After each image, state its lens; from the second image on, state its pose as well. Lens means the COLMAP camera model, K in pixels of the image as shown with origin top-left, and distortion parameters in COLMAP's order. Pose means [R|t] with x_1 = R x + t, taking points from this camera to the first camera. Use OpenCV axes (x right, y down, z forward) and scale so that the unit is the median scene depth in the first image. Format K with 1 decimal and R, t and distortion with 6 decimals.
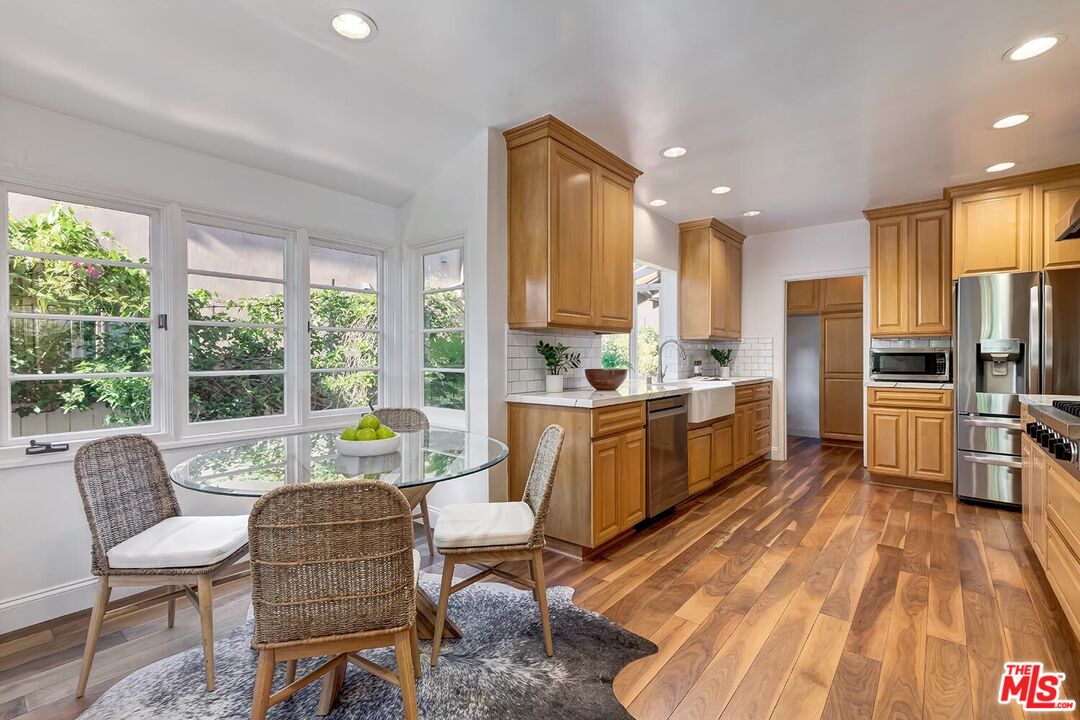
lens RADIAL K [[503.2, 0, 537.1], [0, 503.2, 361.3], [0, 0, 1]] dist [0.000643, 0.000042]
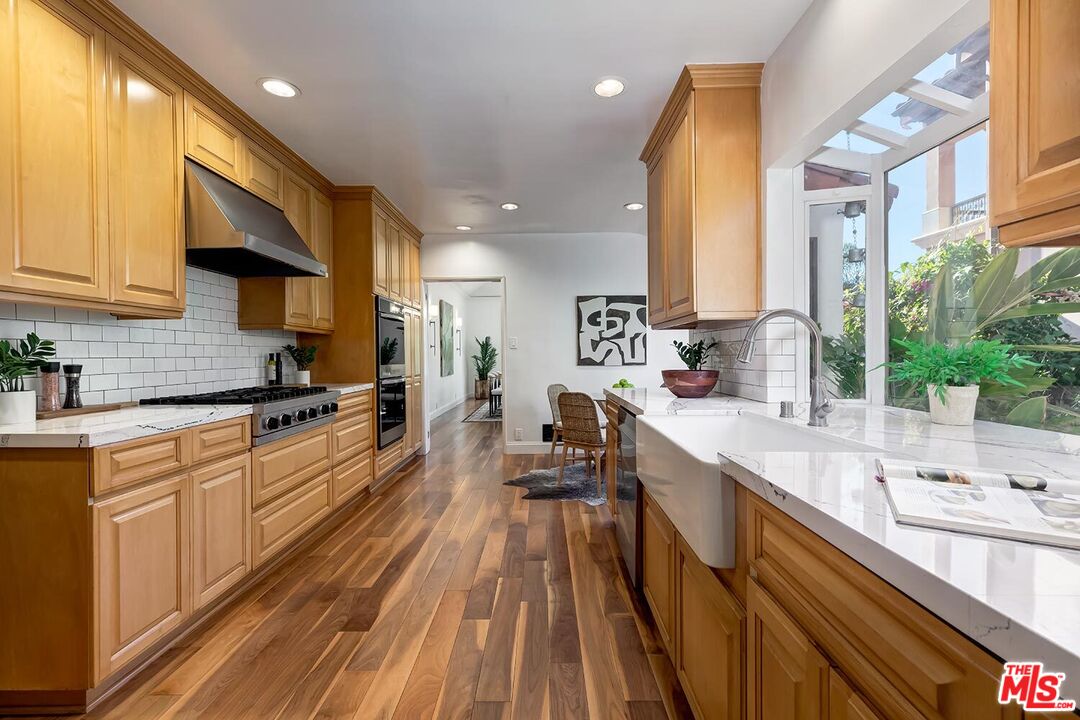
lens RADIAL K [[503.2, 0, 538.1], [0, 503.2, 357.5], [0, 0, 1]] dist [0.000643, 0.000042]
pose [[-0.790149, 0.011041, -0.612816, 0.964779], [0.006687, 0.999934, 0.009394, -0.014731], [0.612879, 0.003325, -0.790170, 1.782193]]
